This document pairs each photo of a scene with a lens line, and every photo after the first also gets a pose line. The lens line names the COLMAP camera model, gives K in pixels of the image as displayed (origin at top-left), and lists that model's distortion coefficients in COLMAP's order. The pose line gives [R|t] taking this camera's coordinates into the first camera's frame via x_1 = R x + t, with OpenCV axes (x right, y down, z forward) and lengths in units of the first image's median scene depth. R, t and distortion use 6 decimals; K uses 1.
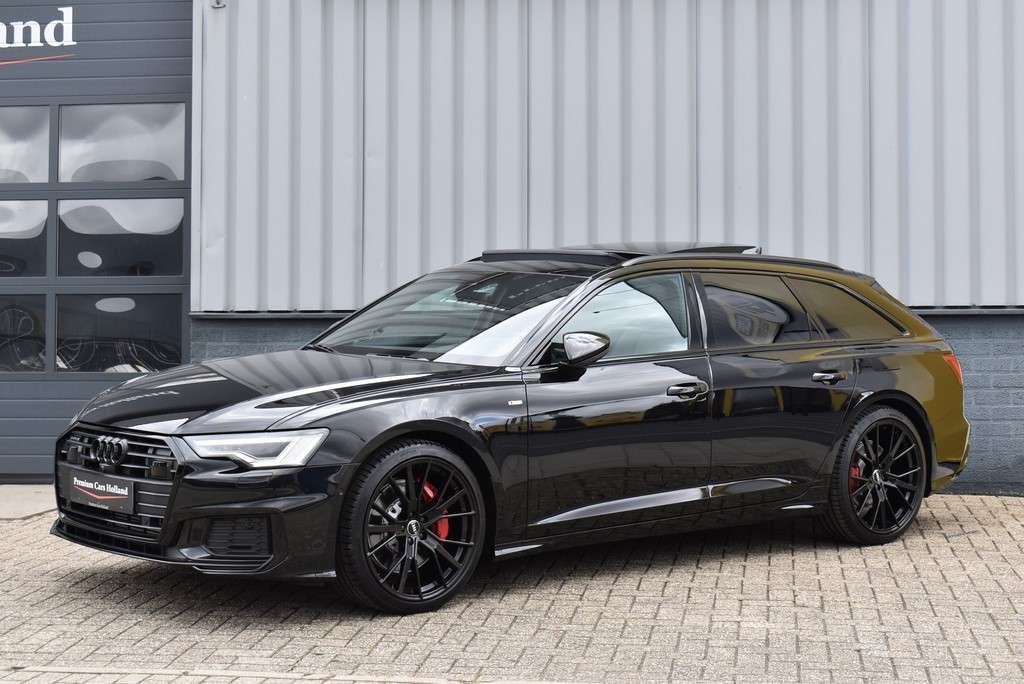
lens RADIAL K [[1869.9, 0, 512.0], [0, 1869.9, 342.0], [0, 0, 1]] dist [0.011363, -0.110564]
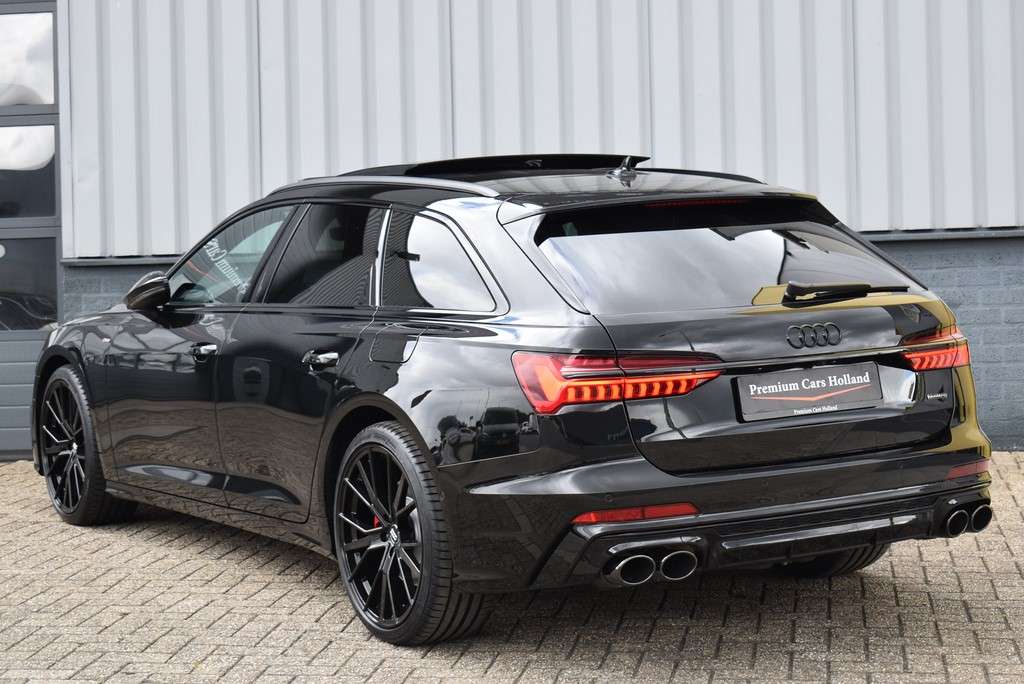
lens RADIAL K [[2088.8, 0, 512.0], [0, 2088.8, 342.0], [0, 0, 1]] dist [0.036902, 0.022206]
pose [[0.999602, -0.025317, -0.012411, 0.046336], [0.025666, 0.999254, 0.028869, -0.000389], [0.011670, -0.029177, 0.999506, 0.051217]]
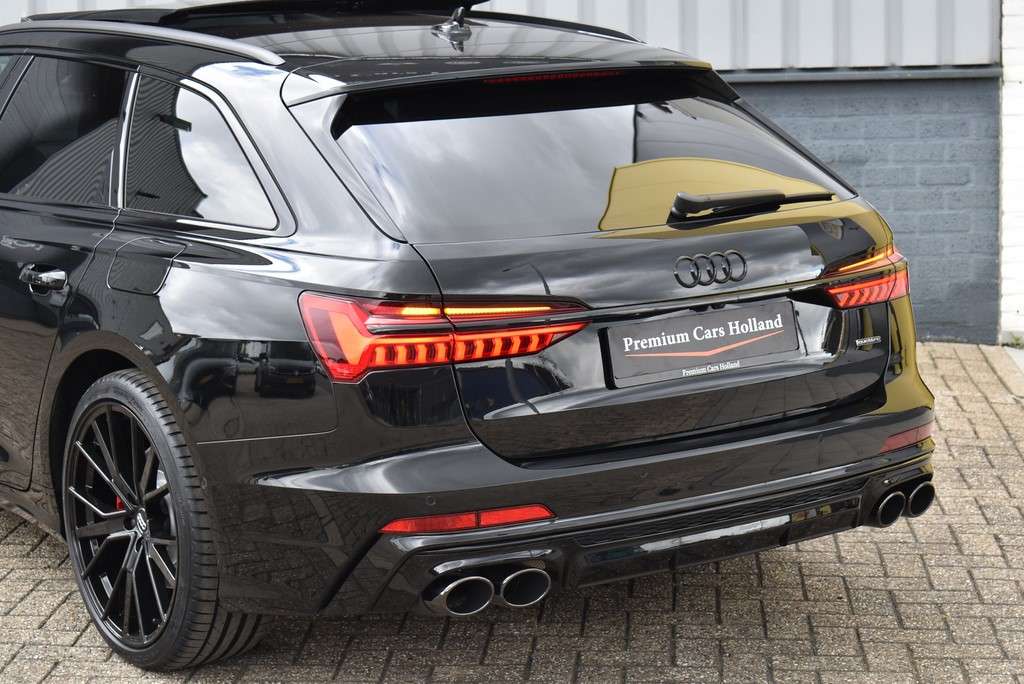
lens RADIAL K [[2326.2, 0, 512.0], [0, 2326.2, 342.0], [0, 0, 1]] dist [0.031661, 0.452408]
pose [[0.997700, -0.022088, 0.064083, 0.051096], [0.014200, 0.992548, 0.121020, -0.024463], [-0.066279, -0.119832, 0.990579, 0.152126]]
